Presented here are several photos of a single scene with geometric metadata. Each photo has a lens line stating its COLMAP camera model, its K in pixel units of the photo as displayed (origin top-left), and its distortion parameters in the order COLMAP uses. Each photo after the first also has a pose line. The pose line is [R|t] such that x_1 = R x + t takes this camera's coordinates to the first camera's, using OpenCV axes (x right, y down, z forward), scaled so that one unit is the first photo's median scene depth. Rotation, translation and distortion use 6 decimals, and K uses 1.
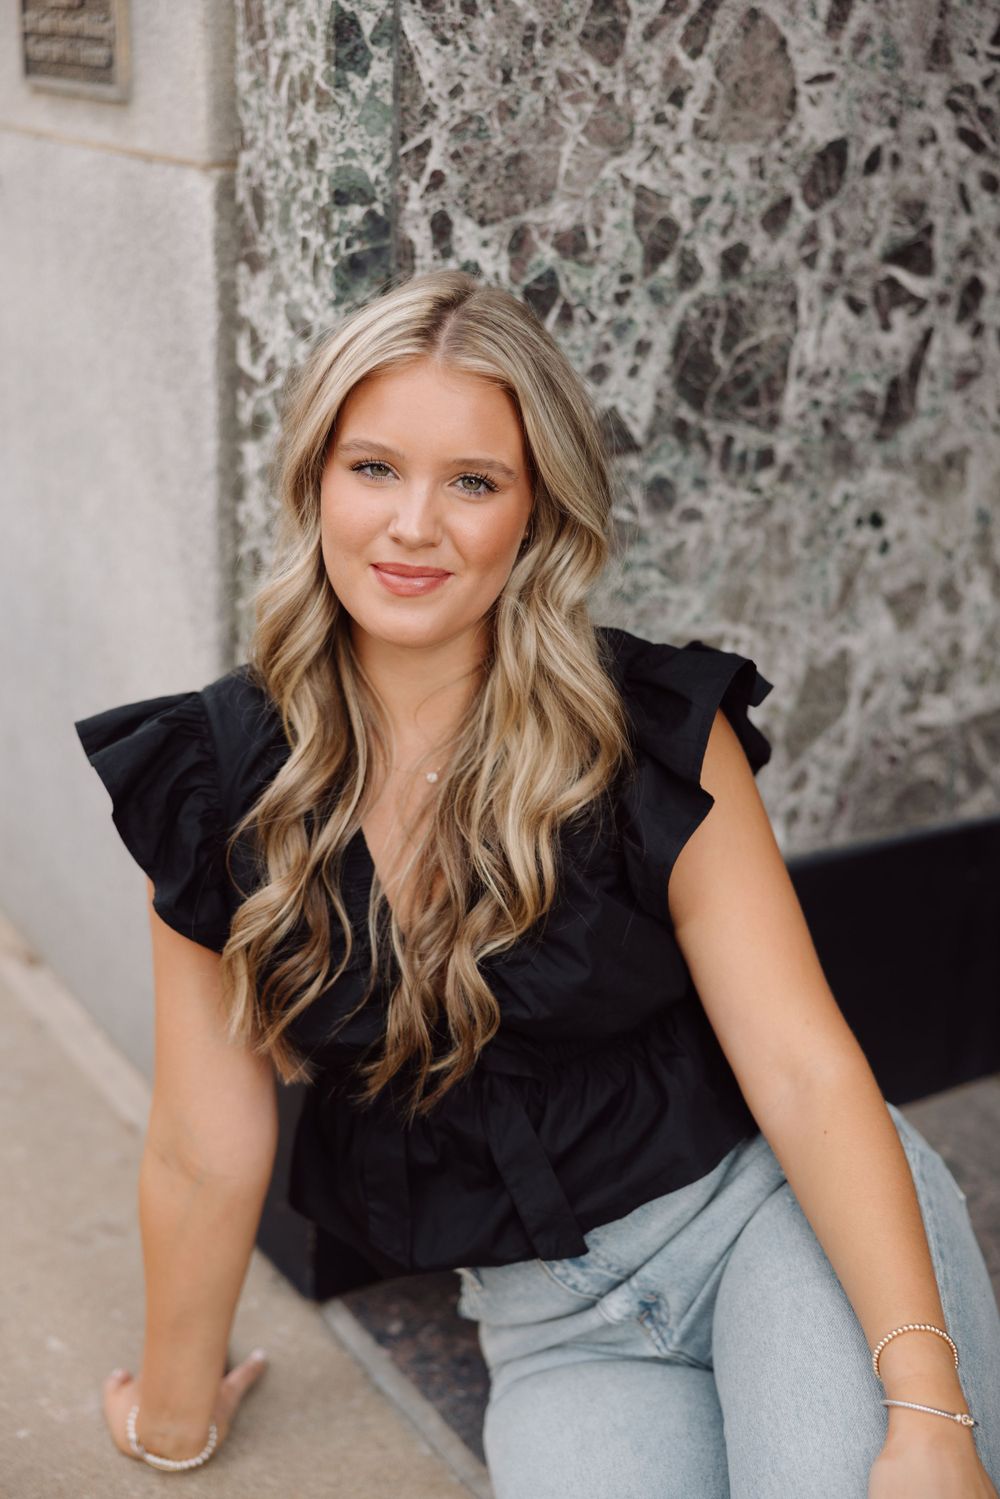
lens RADIAL K [[2165.0, 0, 500.0], [0, 2165.0, 749.5], [0, 0, 1]] dist [0.009298, 0.001873]
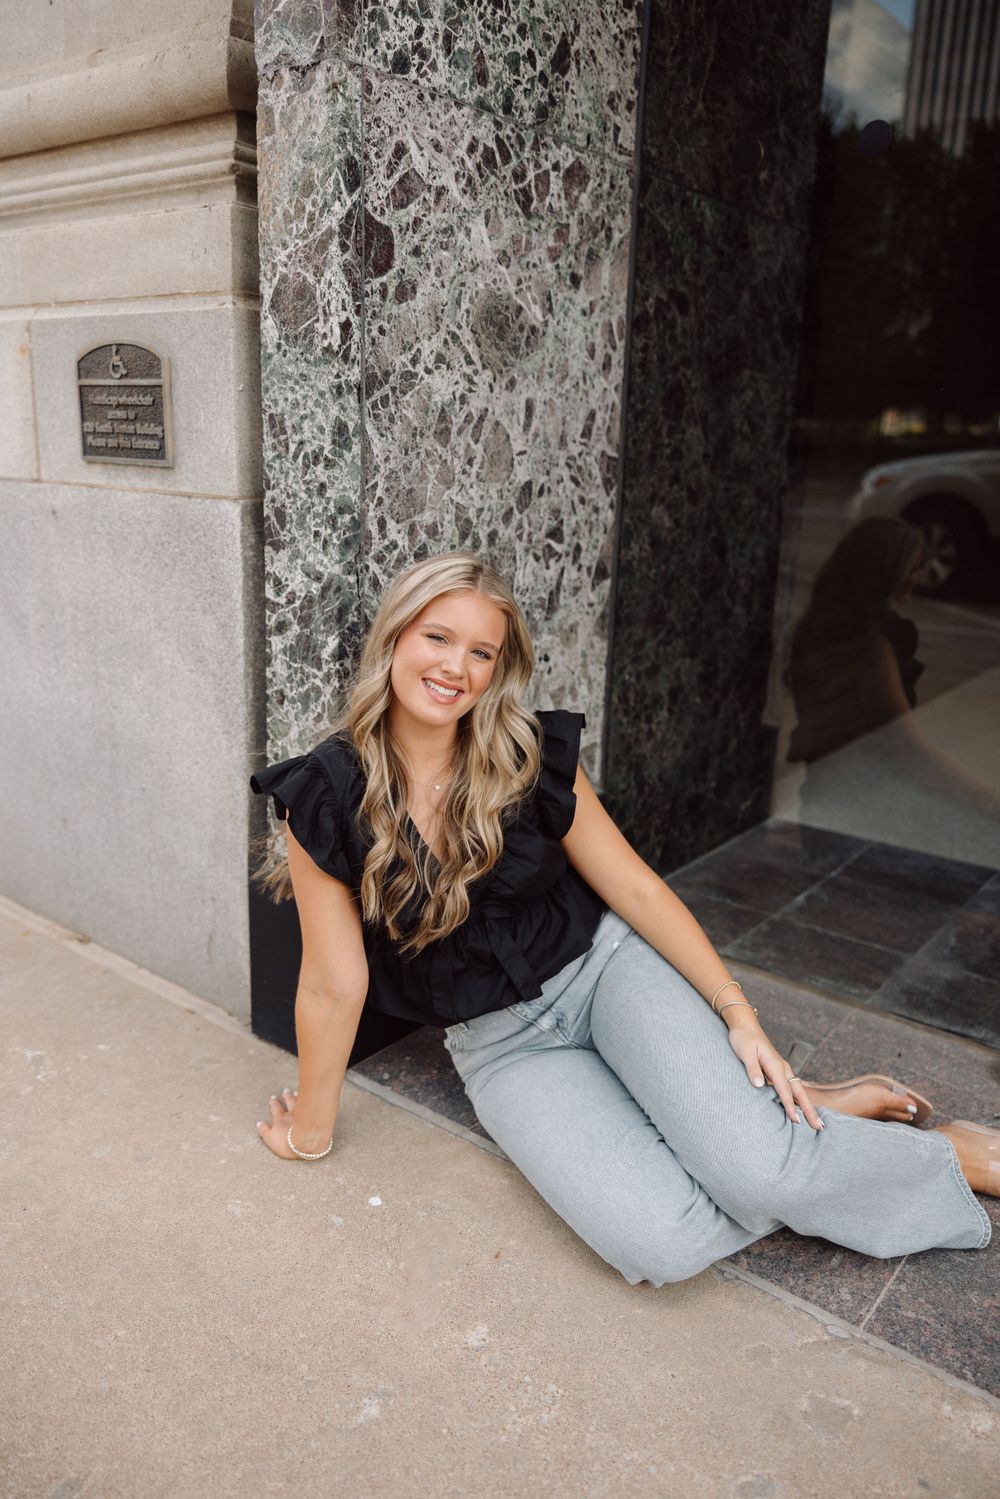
lens RADIAL K [[1178.0, 0, 500.0], [0, 1178.0, 749.5], [0, 0, 1]] dist [0.014724, -0.004169]
pose [[0.935198, -0.092498, 0.341832, -0.308876], [0.113570, 0.992637, -0.042106, 0.030340], [-0.335421, 0.078199, 0.938817, -0.070807]]
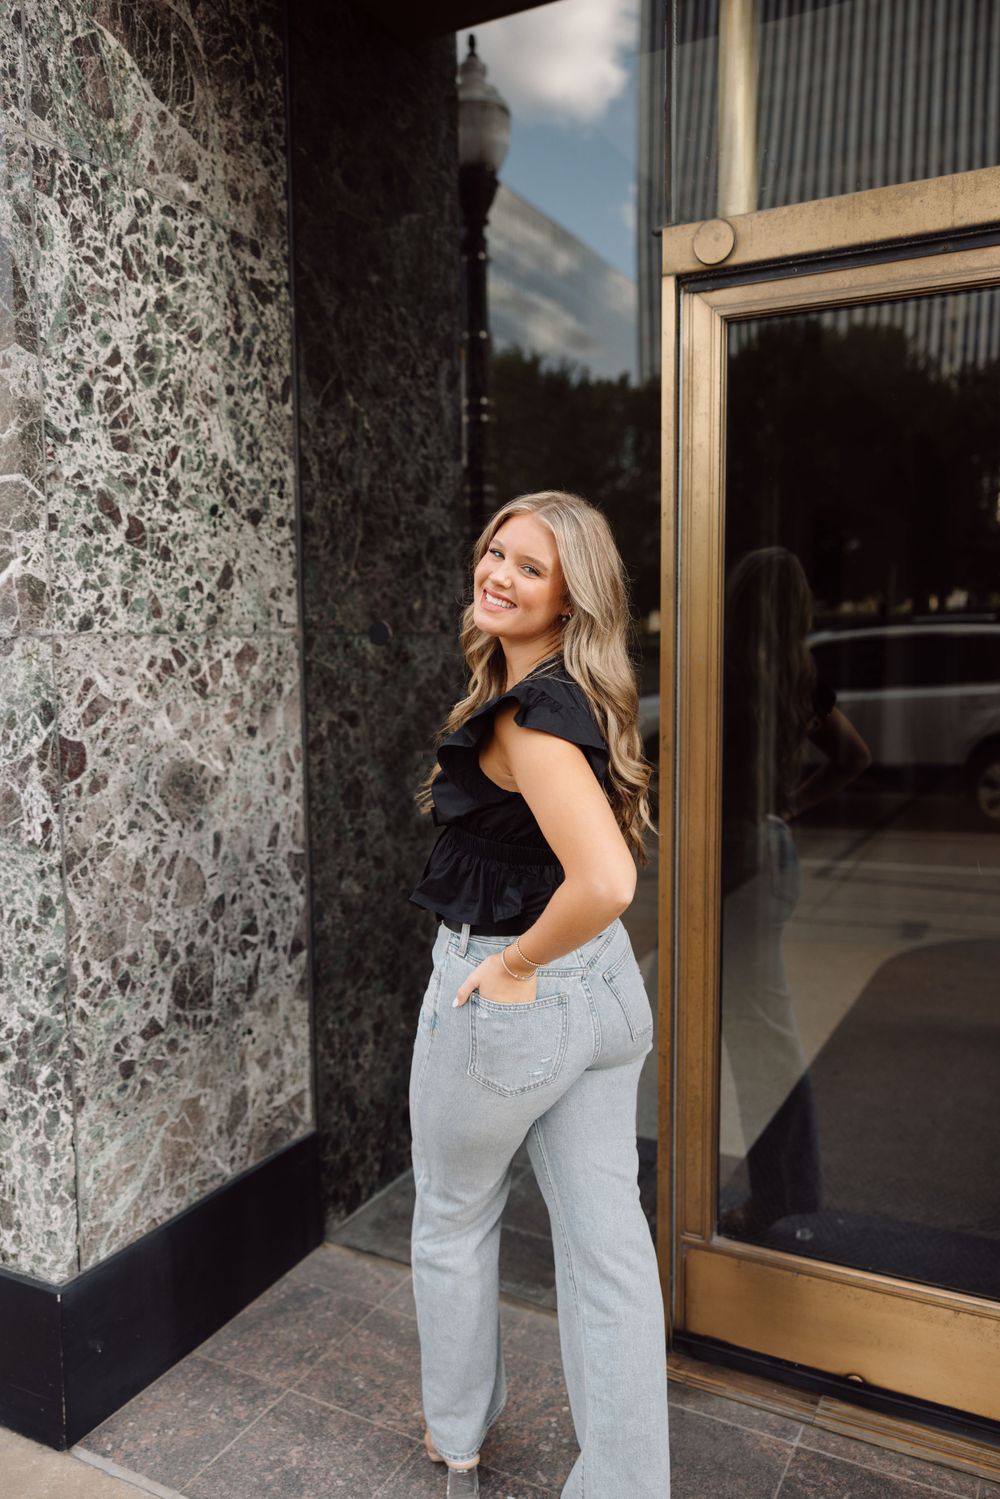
lens RADIAL K [[1178.0, 0, 500.0], [0, 1178.0, 749.5], [0, 0, 1]] dist [0.014724, -0.004169]
pose [[0.861892, -0.089362, 0.499156, -0.261368], [0.201810, 0.963486, -0.175975, -0.138135], [-0.465205, 0.252406, 0.848455, -0.431388]]
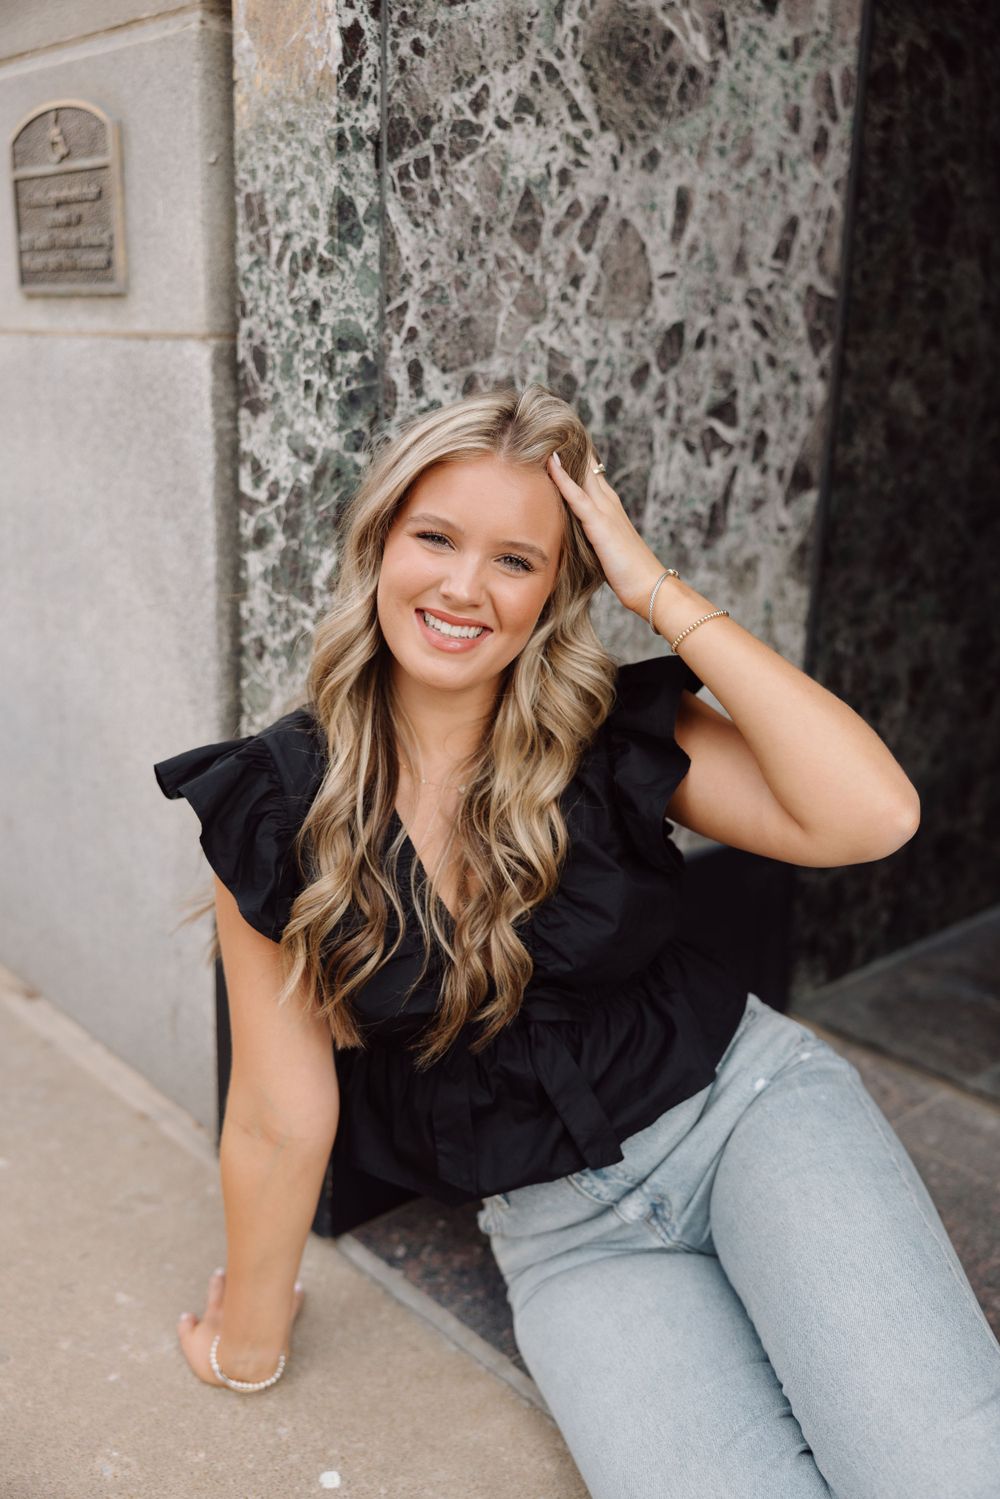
lens RADIAL K [[1452.7, 0, 518.7], [0, 1452.7, 766.6], [0, 0, 1]] dist [0.012280, -0.001942]
pose [[0.979351, -0.051382, 0.195527, -0.139516], [0.061981, 0.996899, -0.048477, 0.034147], [-0.192430, 0.059595, 0.979499, 0.154252]]
